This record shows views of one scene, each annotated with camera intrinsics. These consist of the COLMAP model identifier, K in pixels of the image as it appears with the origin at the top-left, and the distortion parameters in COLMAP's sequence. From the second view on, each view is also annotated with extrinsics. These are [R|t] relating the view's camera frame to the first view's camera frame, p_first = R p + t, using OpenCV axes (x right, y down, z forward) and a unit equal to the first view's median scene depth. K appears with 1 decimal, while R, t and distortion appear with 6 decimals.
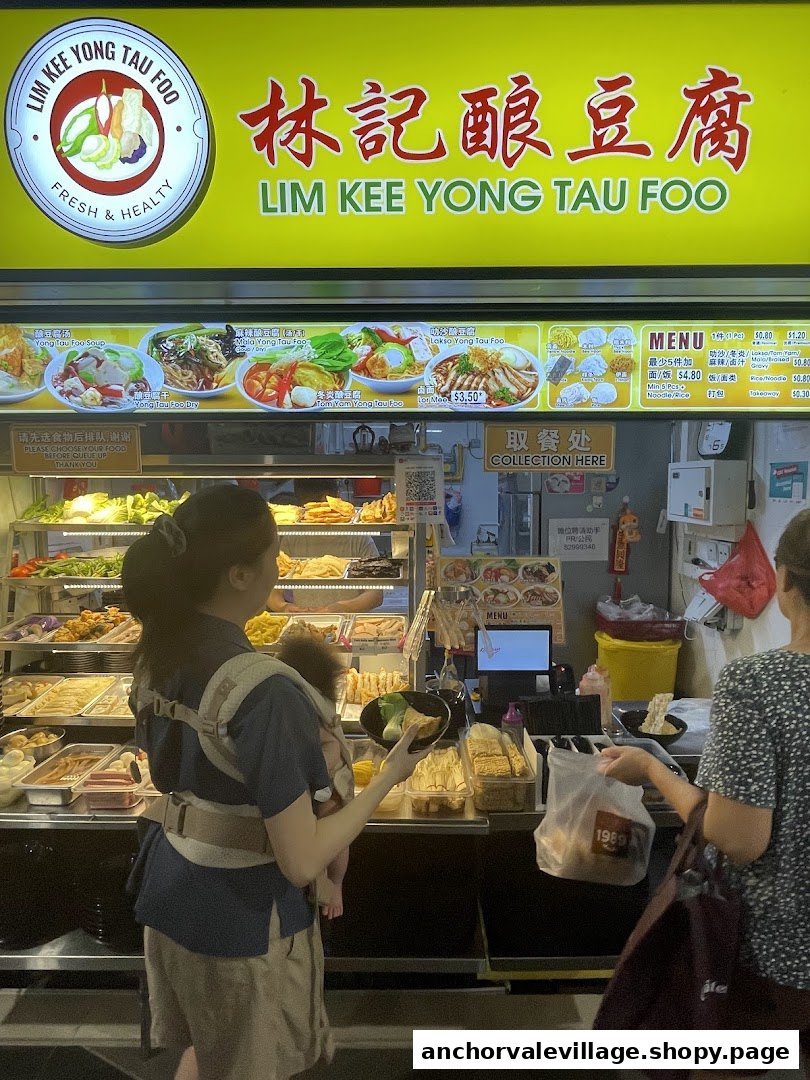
lens RADIAL K [[601.6, 0, 414.5], [0, 601.6, 540.0], [0, 0, 1]] dist [-0.007546, 0.001624]
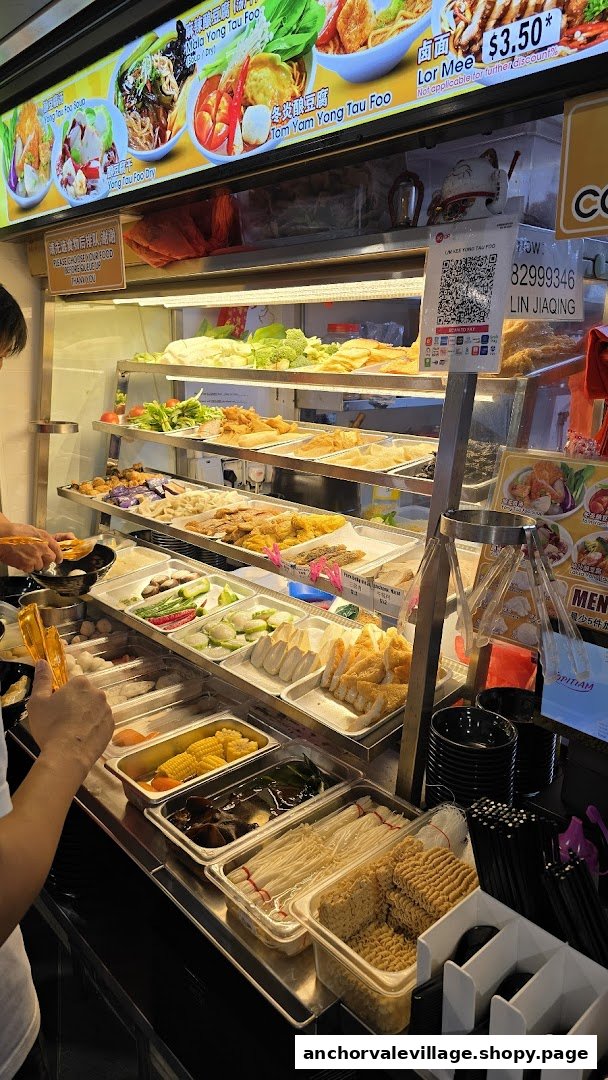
lens RADIAL K [[732.6, 0, 306.4], [0, 732.6, 527.4], [0, 0, 1]] dist [0.035914, -0.036220]
pose [[0.672668, 0.184803, -0.716495, 0.400330], [-0.077301, 0.980562, 0.180341, -0.004218], [0.735895, -0.065924, 0.673878, 0.562411]]
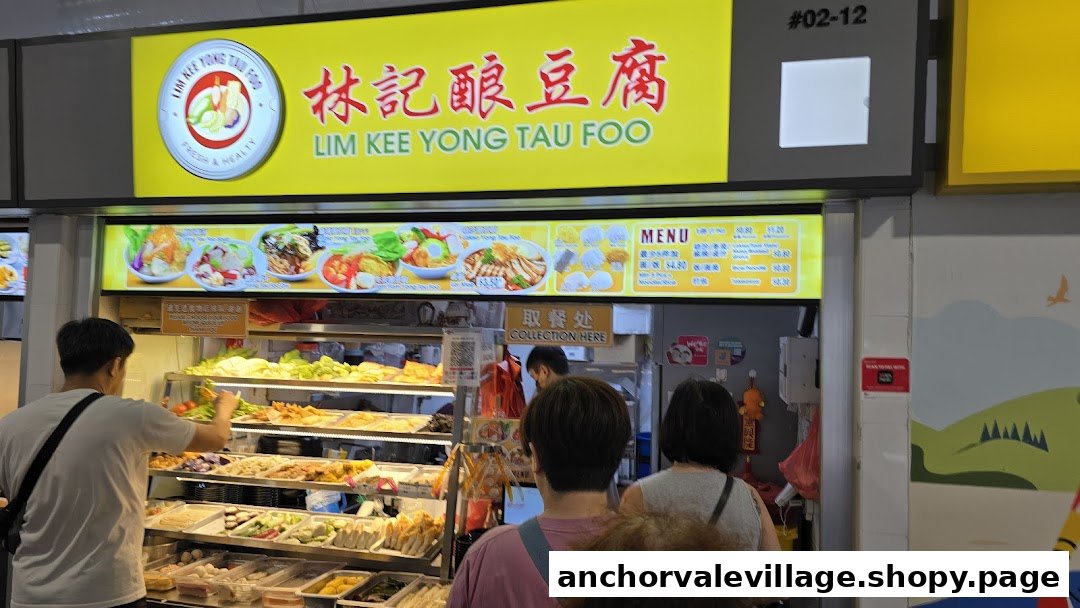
lens RADIAL K [[737.8, 0, 538.9], [0, 737.8, 309.8], [0, 0, 1]] dist [0.089223, -0.116675]
pose [[0.968910, 0.019057, -0.246680, 0.555591], [-0.052202, 0.990331, -0.128530, 0.001753], [0.241846, 0.137411, 0.960536, -0.395081]]
